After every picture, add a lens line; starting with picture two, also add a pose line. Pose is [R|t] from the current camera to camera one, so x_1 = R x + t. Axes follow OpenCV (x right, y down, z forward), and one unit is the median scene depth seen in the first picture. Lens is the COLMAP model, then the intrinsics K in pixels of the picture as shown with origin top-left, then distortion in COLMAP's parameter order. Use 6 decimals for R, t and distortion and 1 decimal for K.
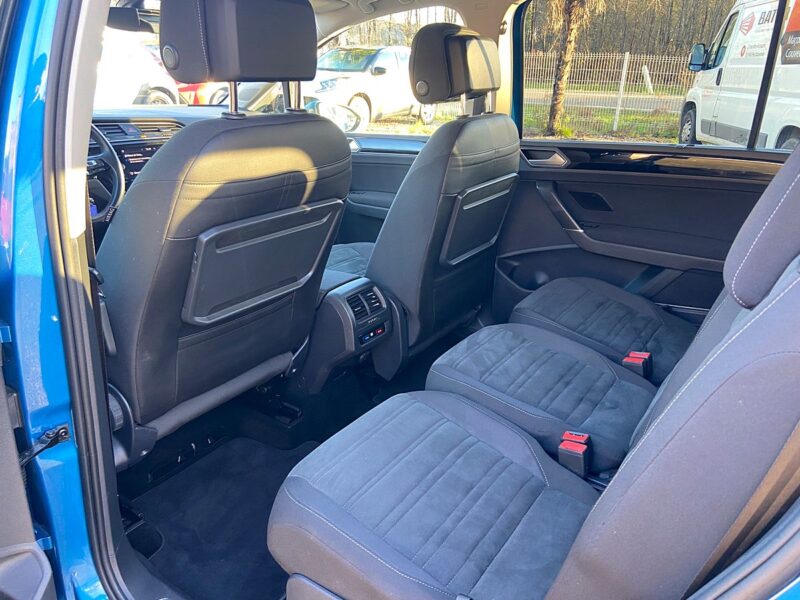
lens RADIAL K [[601.0, 0, 397.5], [0, 601.0, 302.7], [0, 0, 1]] dist [0.104655, -0.121228]
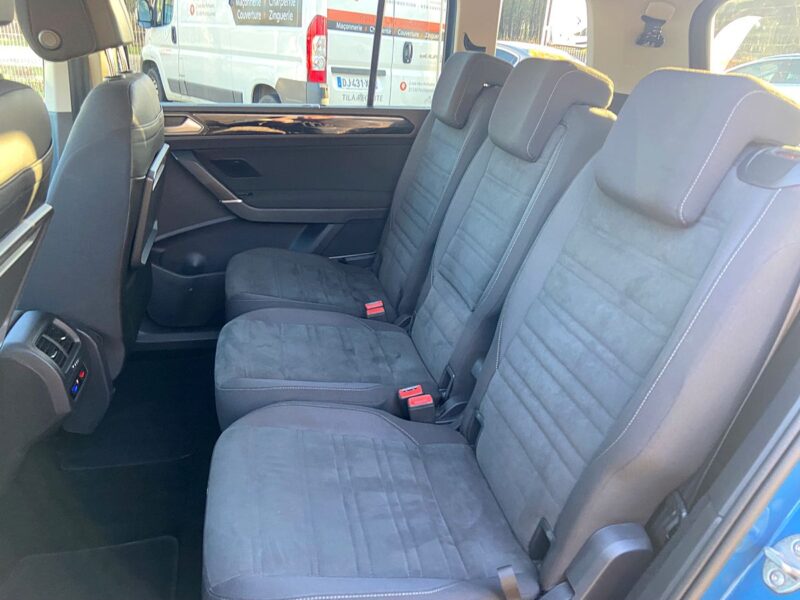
lens RADIAL K [[601.0, 0, 393.9], [0, 601.0, 313.9], [0, 0, 1]] dist [0.104655, -0.121228]
pose [[0.654537, -0.286626, 0.699591, -0.285298], [0.232692, 0.956804, 0.174302, -0.066097], [-0.719331, 0.048702, 0.692959, 0.202392]]
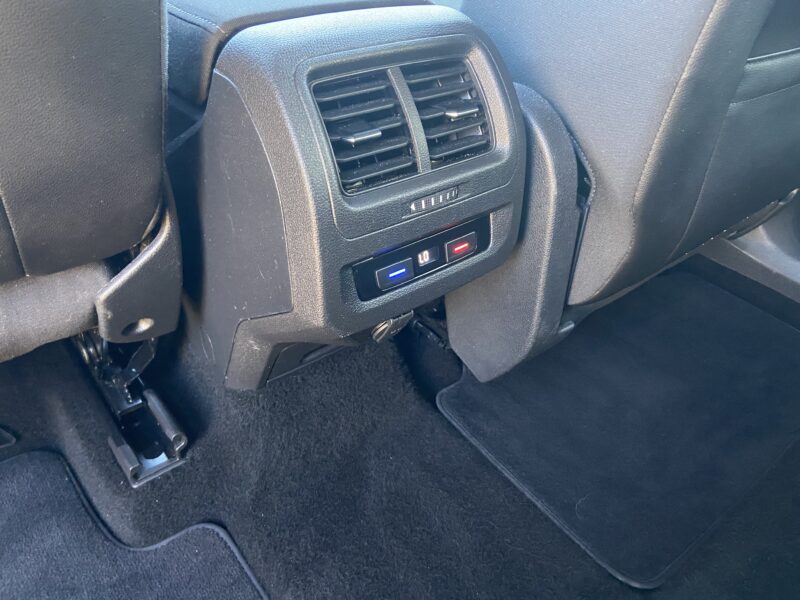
lens RADIAL K [[601.0, 0, 402.6], [0, 601.0, 295.9], [0, 0, 1]] dist [0.104655, -0.121228]
pose [[0.958768, 0.205073, -0.196746, -0.000790], [-0.149055, 0.952310, 0.266250, 0.004870], [0.241964, -0.225946, 0.943611, 0.764547]]
